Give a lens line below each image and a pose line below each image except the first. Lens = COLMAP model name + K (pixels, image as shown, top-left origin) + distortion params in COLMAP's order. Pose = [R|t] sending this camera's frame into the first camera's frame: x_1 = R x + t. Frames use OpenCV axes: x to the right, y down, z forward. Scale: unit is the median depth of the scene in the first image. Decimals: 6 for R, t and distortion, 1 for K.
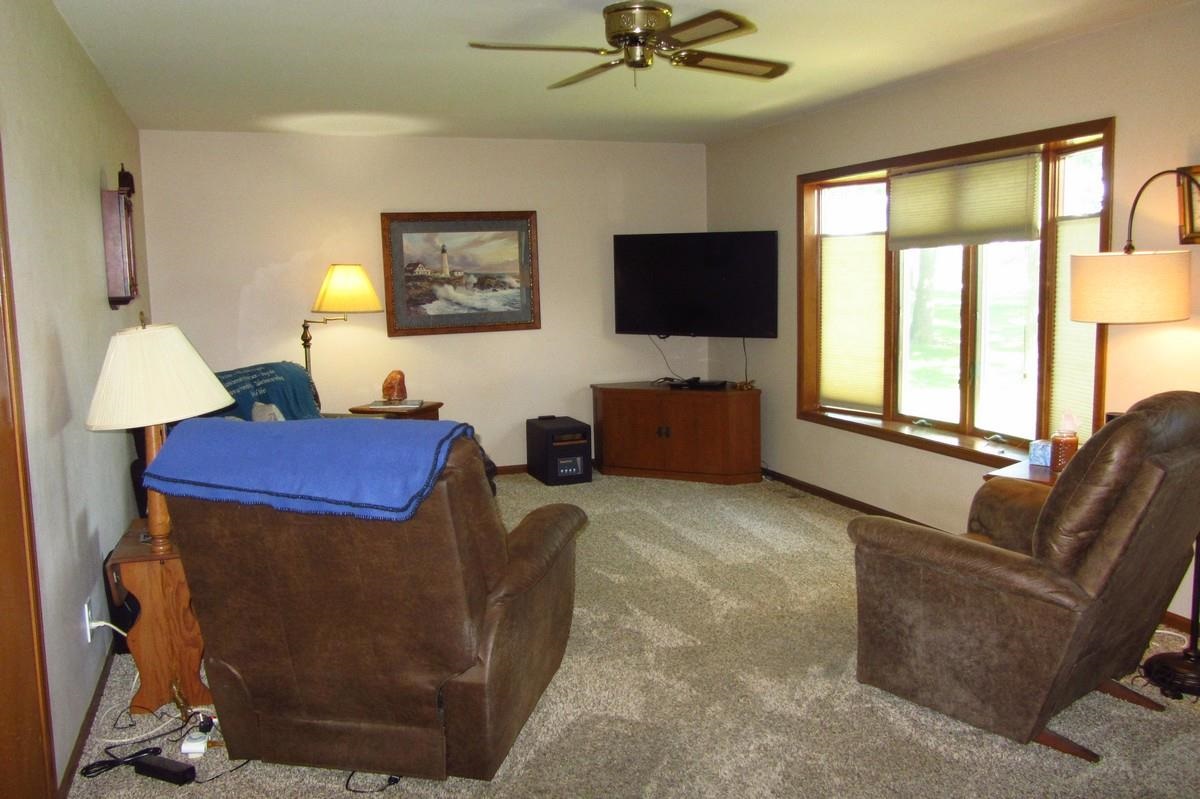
lens RADIAL K [[1008.8, 0, 607.1], [0, 1008.8, 391.5], [0, 0, 1]] dist [-0.034041, 0.006797]
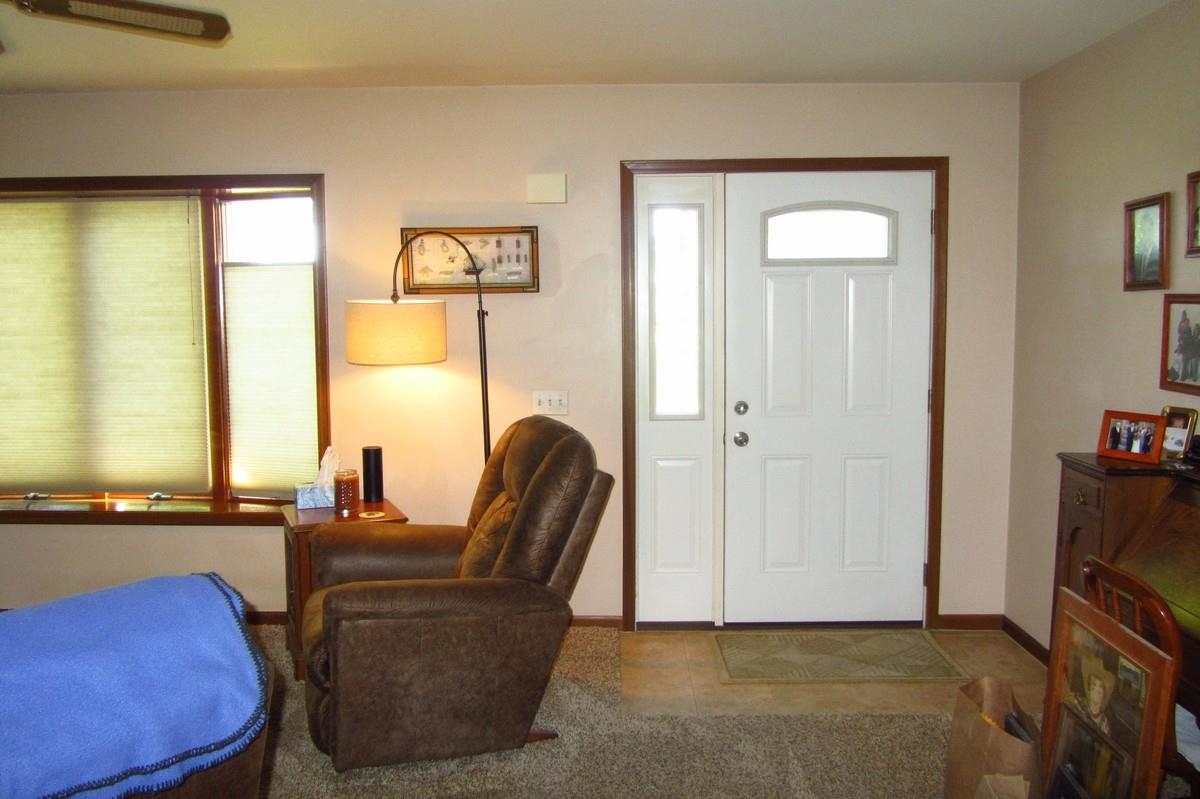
lens RADIAL K [[991.3, 0, 608.9], [0, 991.3, 393.9], [0, 0, 1]] dist [-0.039374, 0.010736]
pose [[0.337545, -0.064490, 0.939098, -0.503471], [0.099656, 0.994492, 0.032474, -0.055567], [-0.936019, 0.082625, 0.342112, 0.470335]]
